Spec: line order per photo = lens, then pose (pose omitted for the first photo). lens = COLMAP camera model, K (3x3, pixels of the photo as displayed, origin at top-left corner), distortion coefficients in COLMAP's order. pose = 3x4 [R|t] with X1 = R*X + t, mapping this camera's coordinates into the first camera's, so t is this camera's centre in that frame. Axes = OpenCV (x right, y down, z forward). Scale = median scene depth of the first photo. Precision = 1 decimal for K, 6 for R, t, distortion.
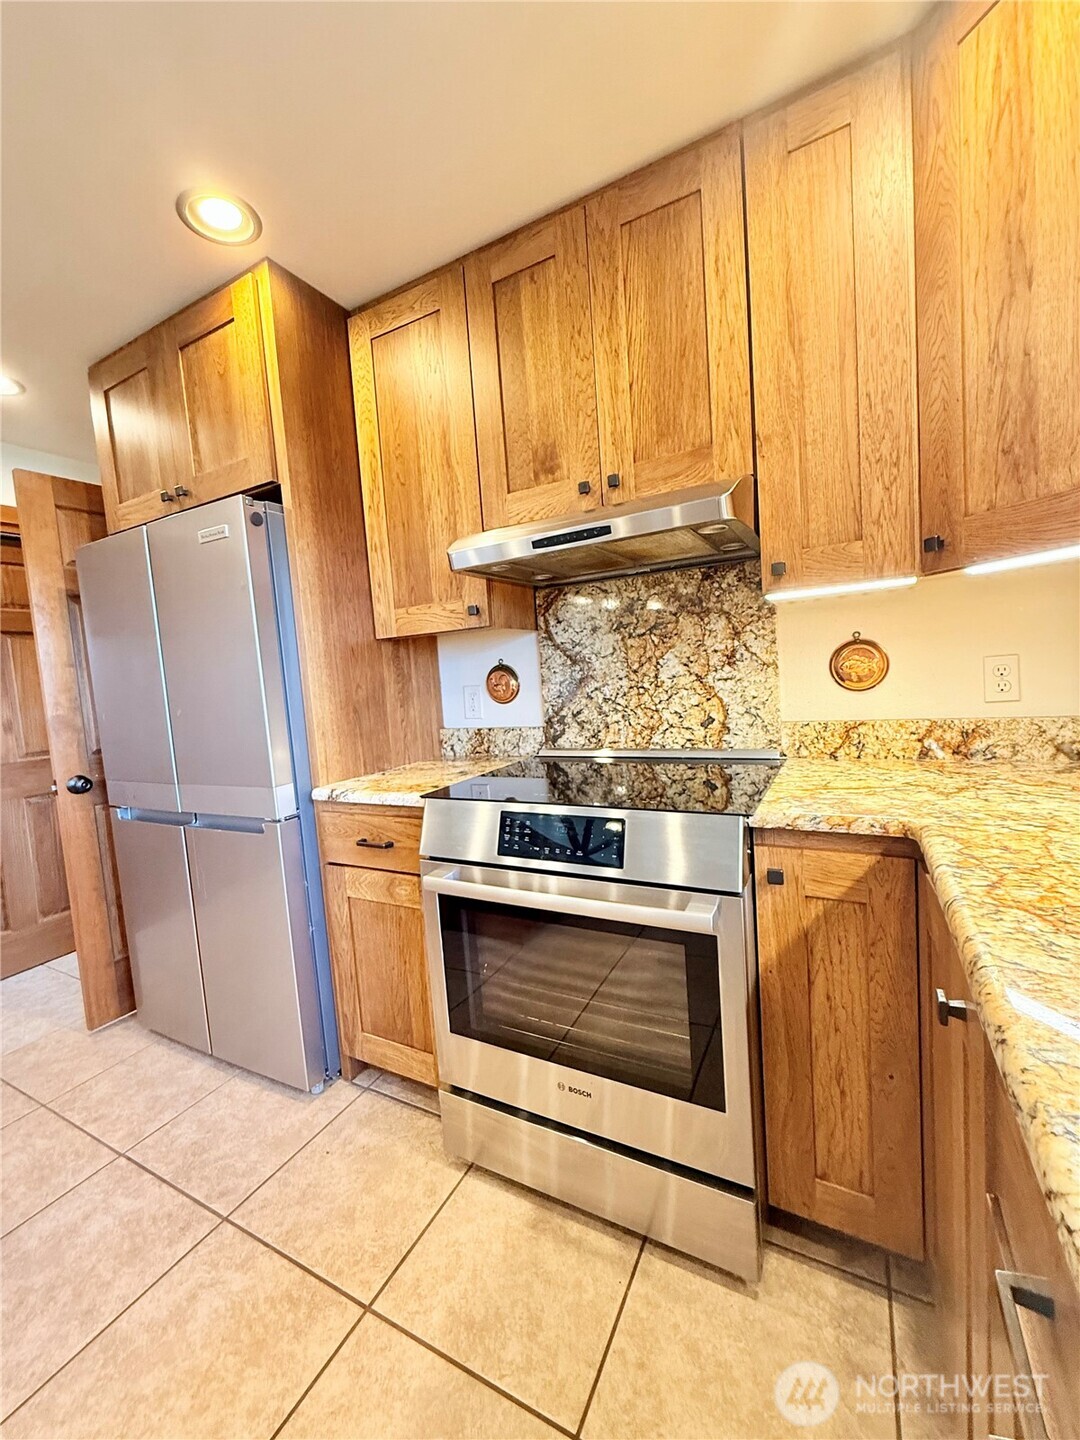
lens RADIAL K [[574.3, 0, 541.2], [0, 574.3, 715.1], [0, 0, 1]] dist [-0.001056, 0.000389]
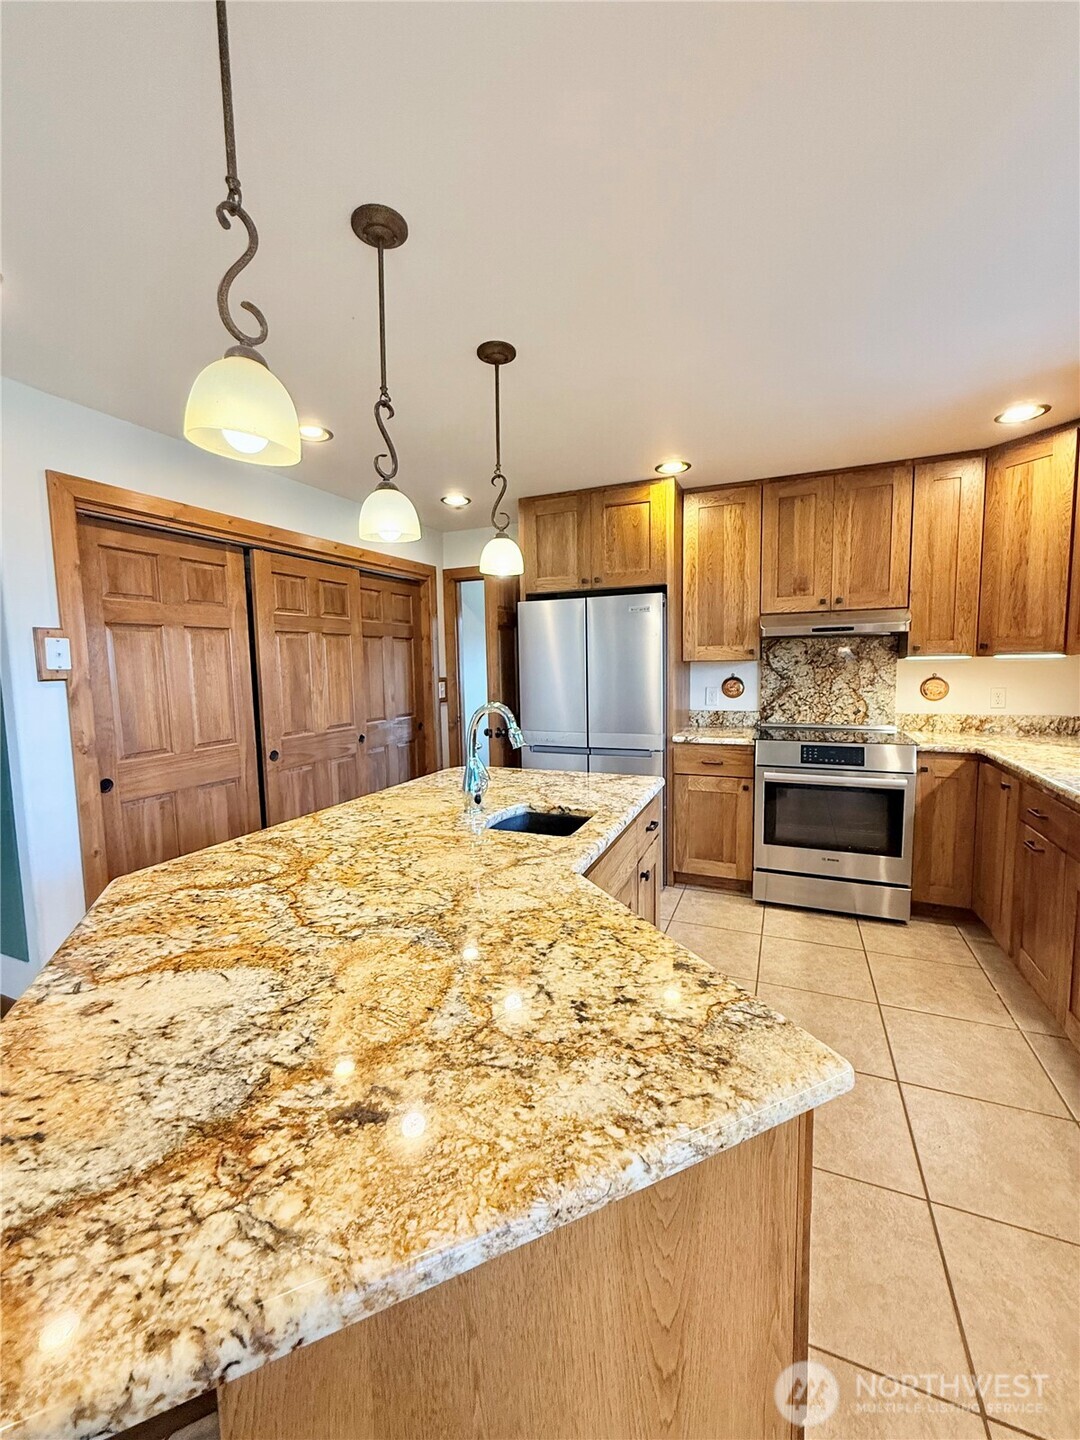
lens RADIAL K [[574.3, 0, 541.2], [0, 574.3, 715.1], [0, 0, 1]] dist [-0.001056, 0.000389]
pose [[0.995069, 0.042610, 0.089563, -1.037869], [-0.043964, 0.998946, 0.013204, 0.046528], [-0.088906, -0.017077, 0.995894, -0.960903]]
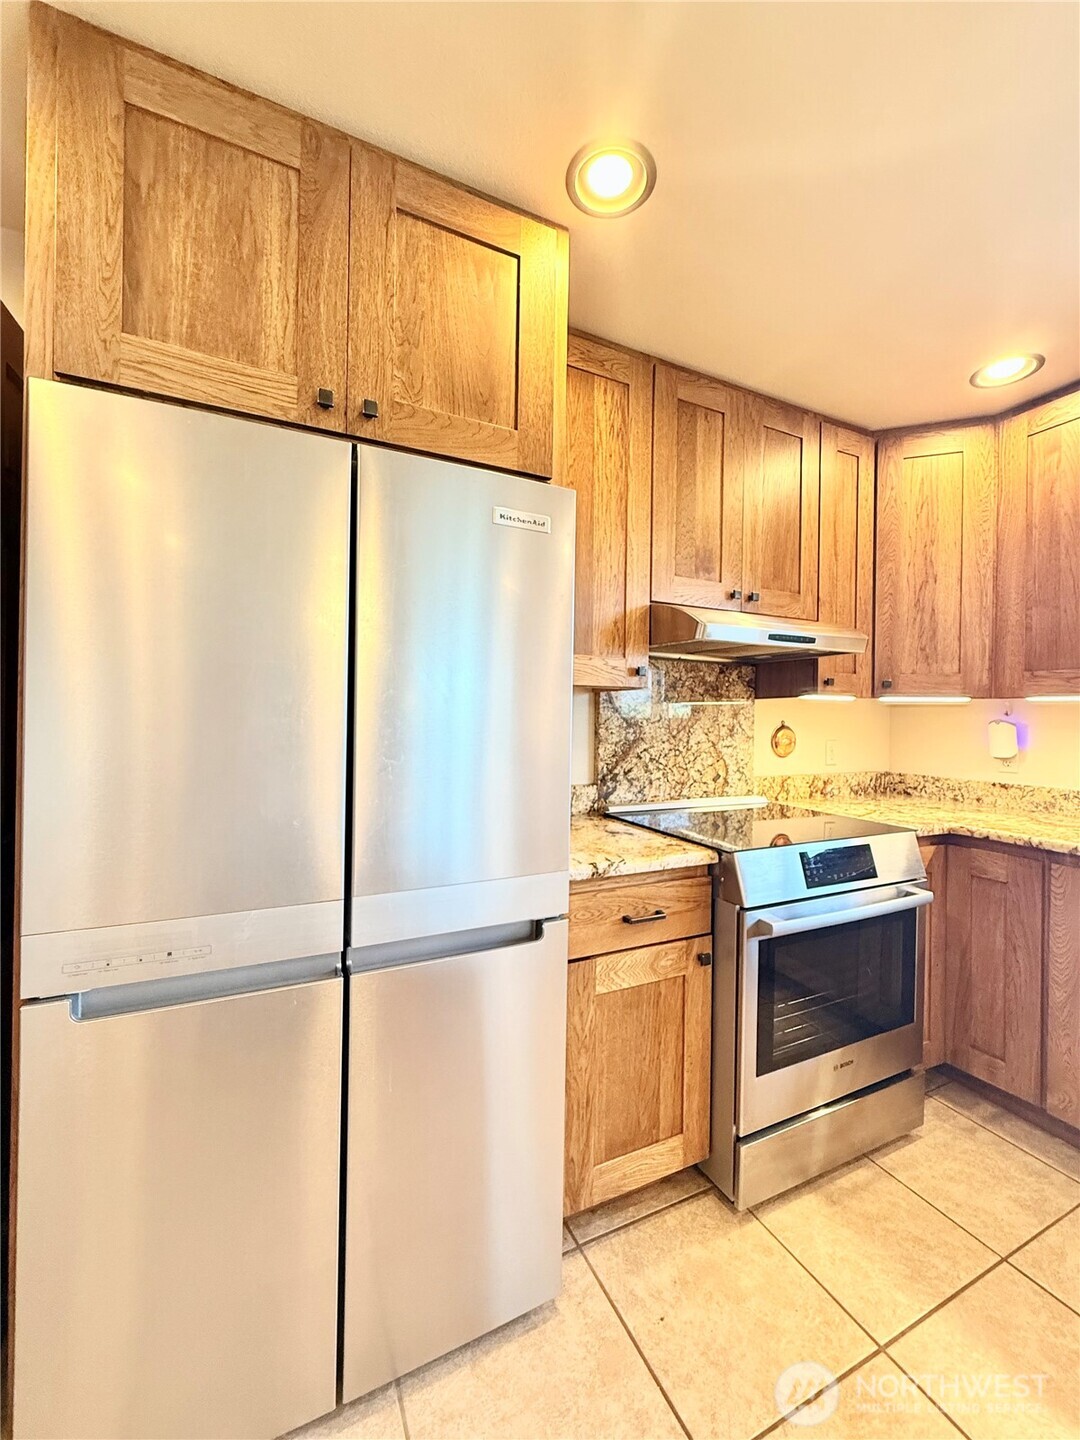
lens RADIAL K [[574.3, 0, 541.2], [0, 574.3, 715.1], [0, 0, 1]] dist [-0.001056, 0.000389]
pose [[0.589543, 0.077889, 0.803973, -1.064107], [0.003276, 0.995101, -0.098807, -0.002466], [-0.807730, 0.060885, 0.586400, 0.549341]]
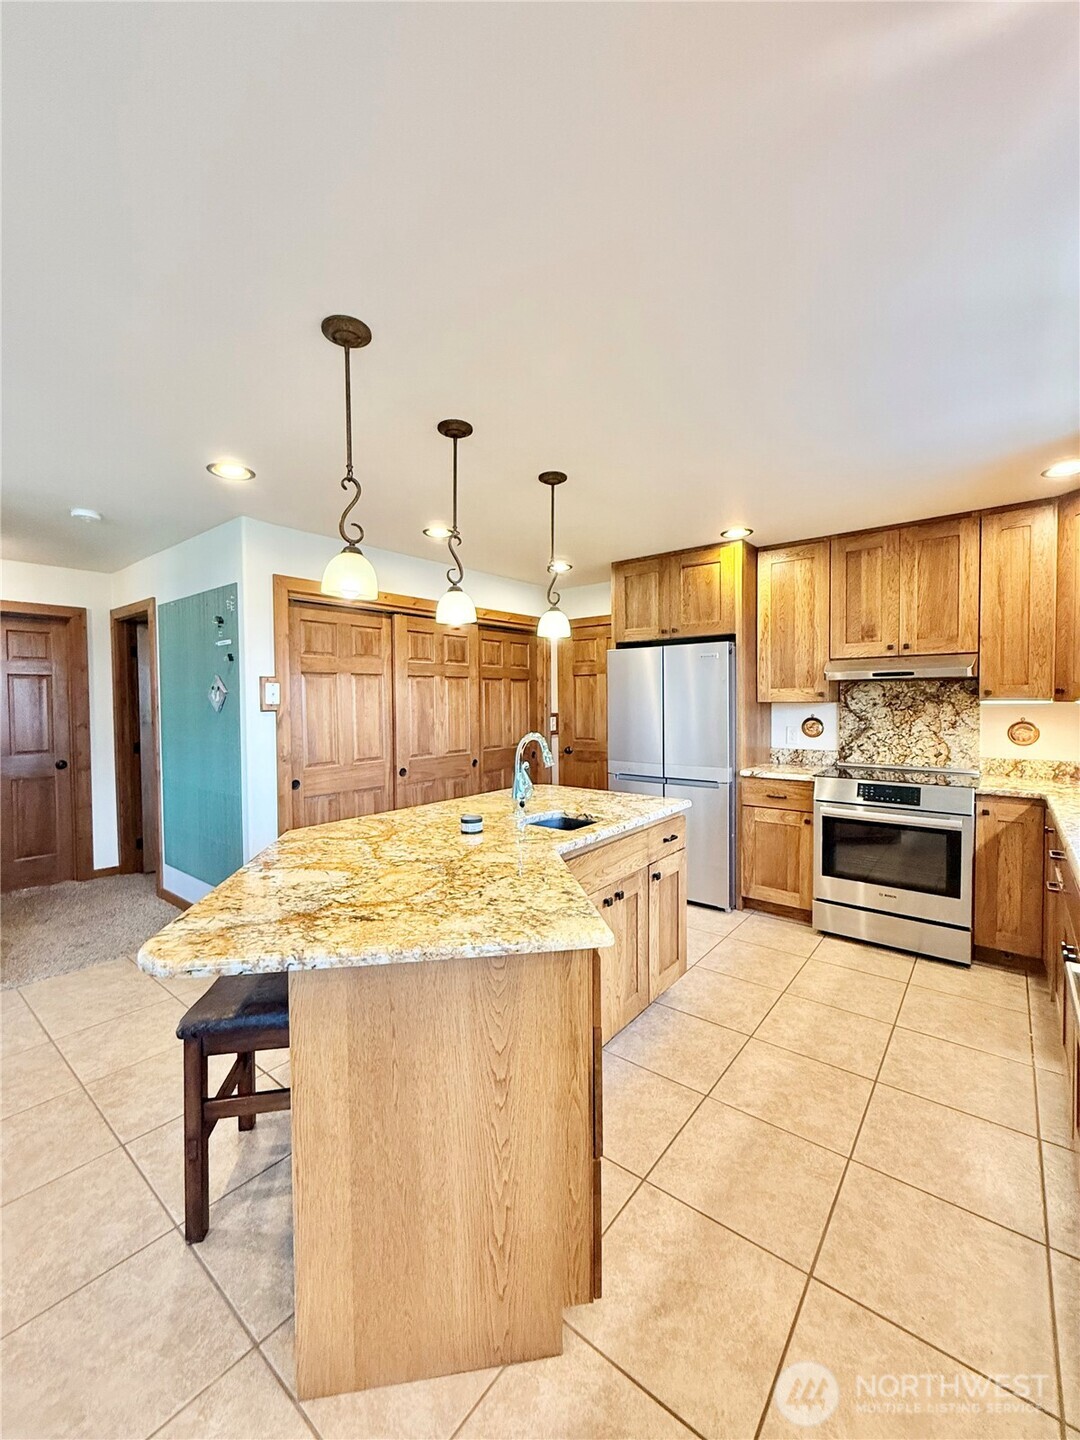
lens RADIAL K [[574.3, 0, 541.2], [0, 574.3, 715.1], [0, 0, 1]] dist [-0.001056, 0.000389]
pose [[0.980694, 0.066294, -0.183966, -0.754788], [-0.073290, 0.996814, -0.031485, 0.040696], [0.181293, 0.044360, 0.982428, -1.316475]]
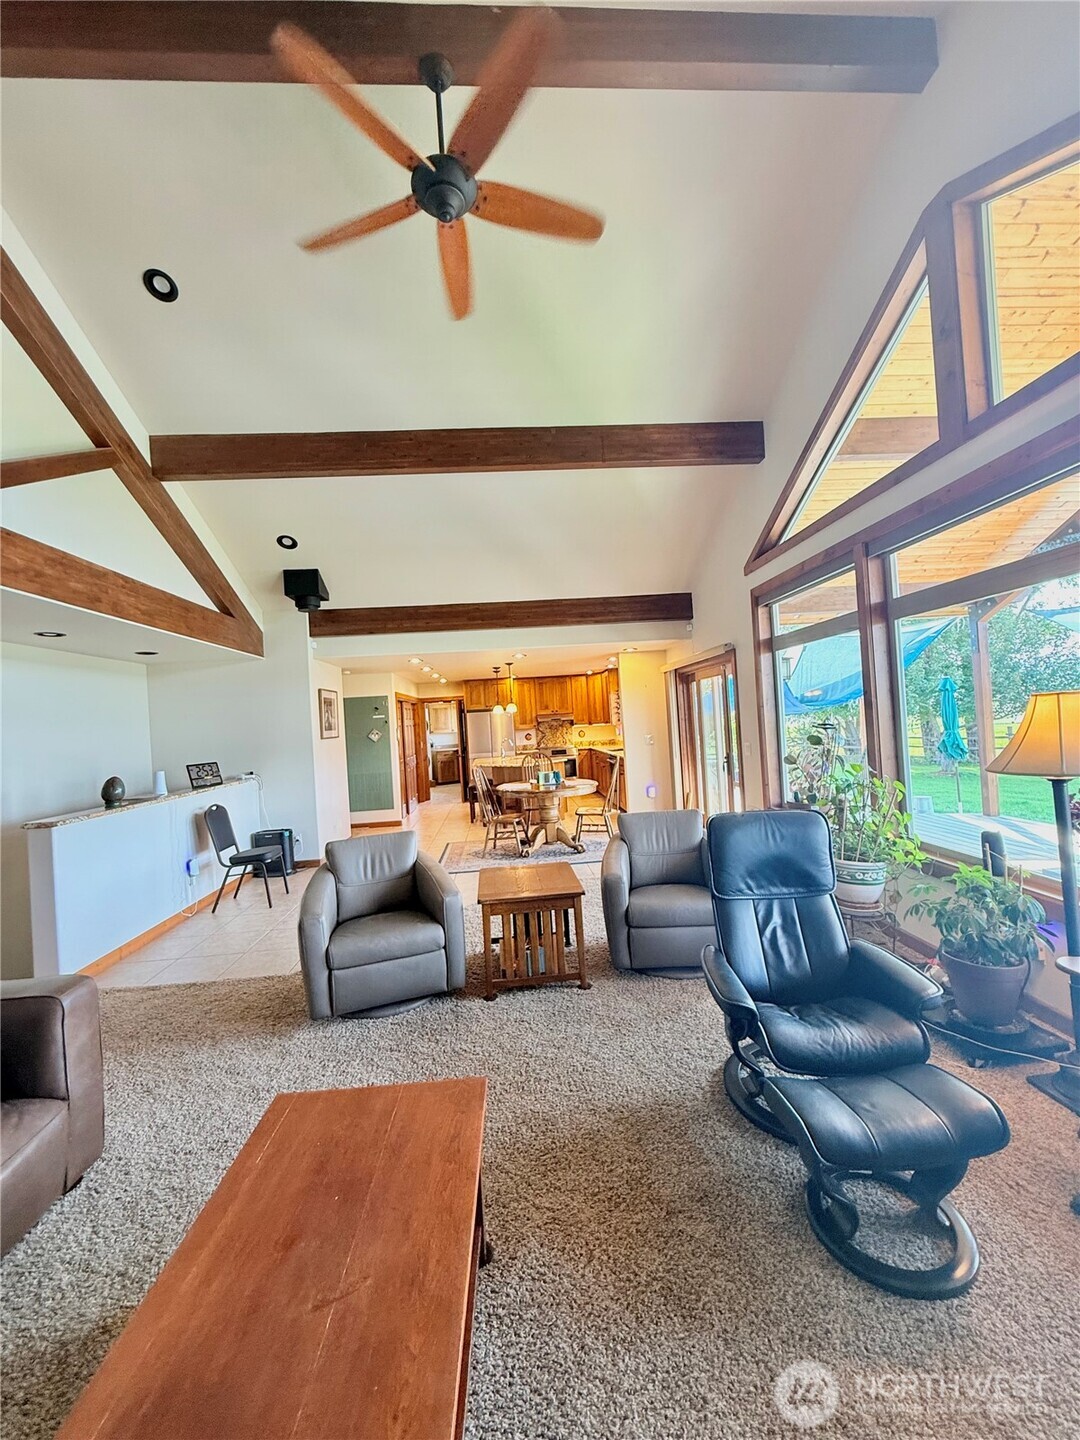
lens RADIAL K [[574.3, 0, 541.2], [0, 574.3, 715.1], [0, 0, 1]] dist [-0.001056, 0.000389]
pose [[0.847205, 0.022921, 0.530771, -3.773228], [0.040089, 0.993462, -0.106892, 0.433721], [-0.529751, 0.111837, 0.840747, -4.924945]]
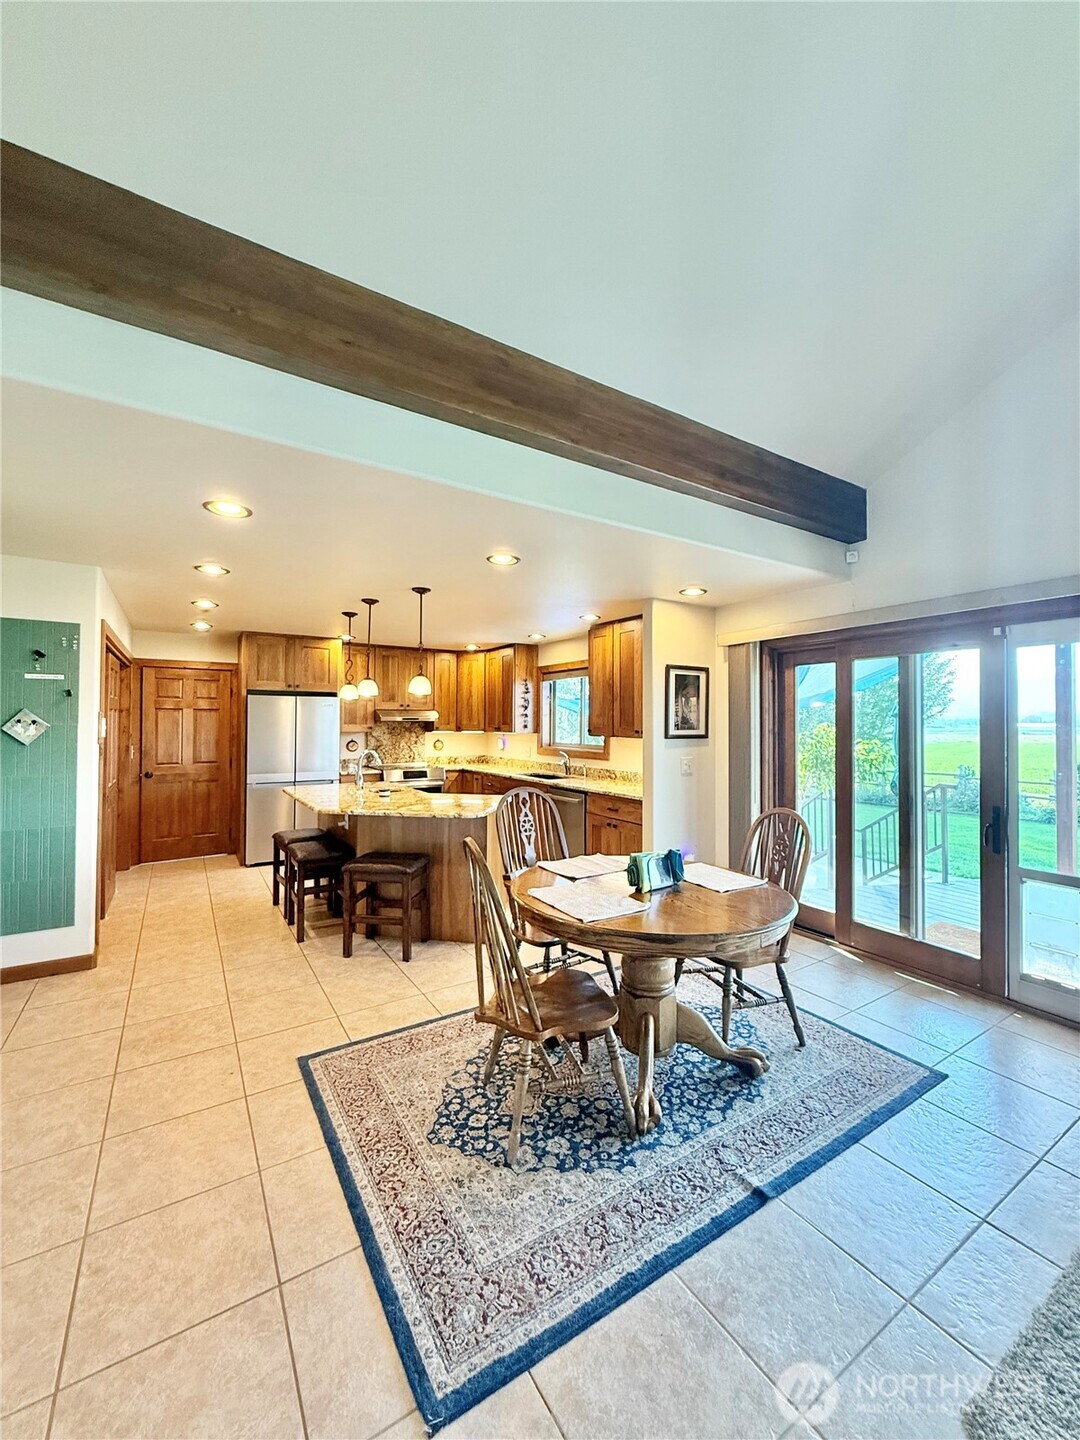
lens RADIAL K [[574.3, 0, 541.2], [0, 574.3, 715.1], [0, 0, 1]] dist [-0.001056, 0.000389]
pose [[0.492701, 0.083745, 0.866160, -3.064921], [0.023656, 0.993702, -0.109533, 0.200422], [-0.869877, 0.074456, 0.487616, -2.036432]]
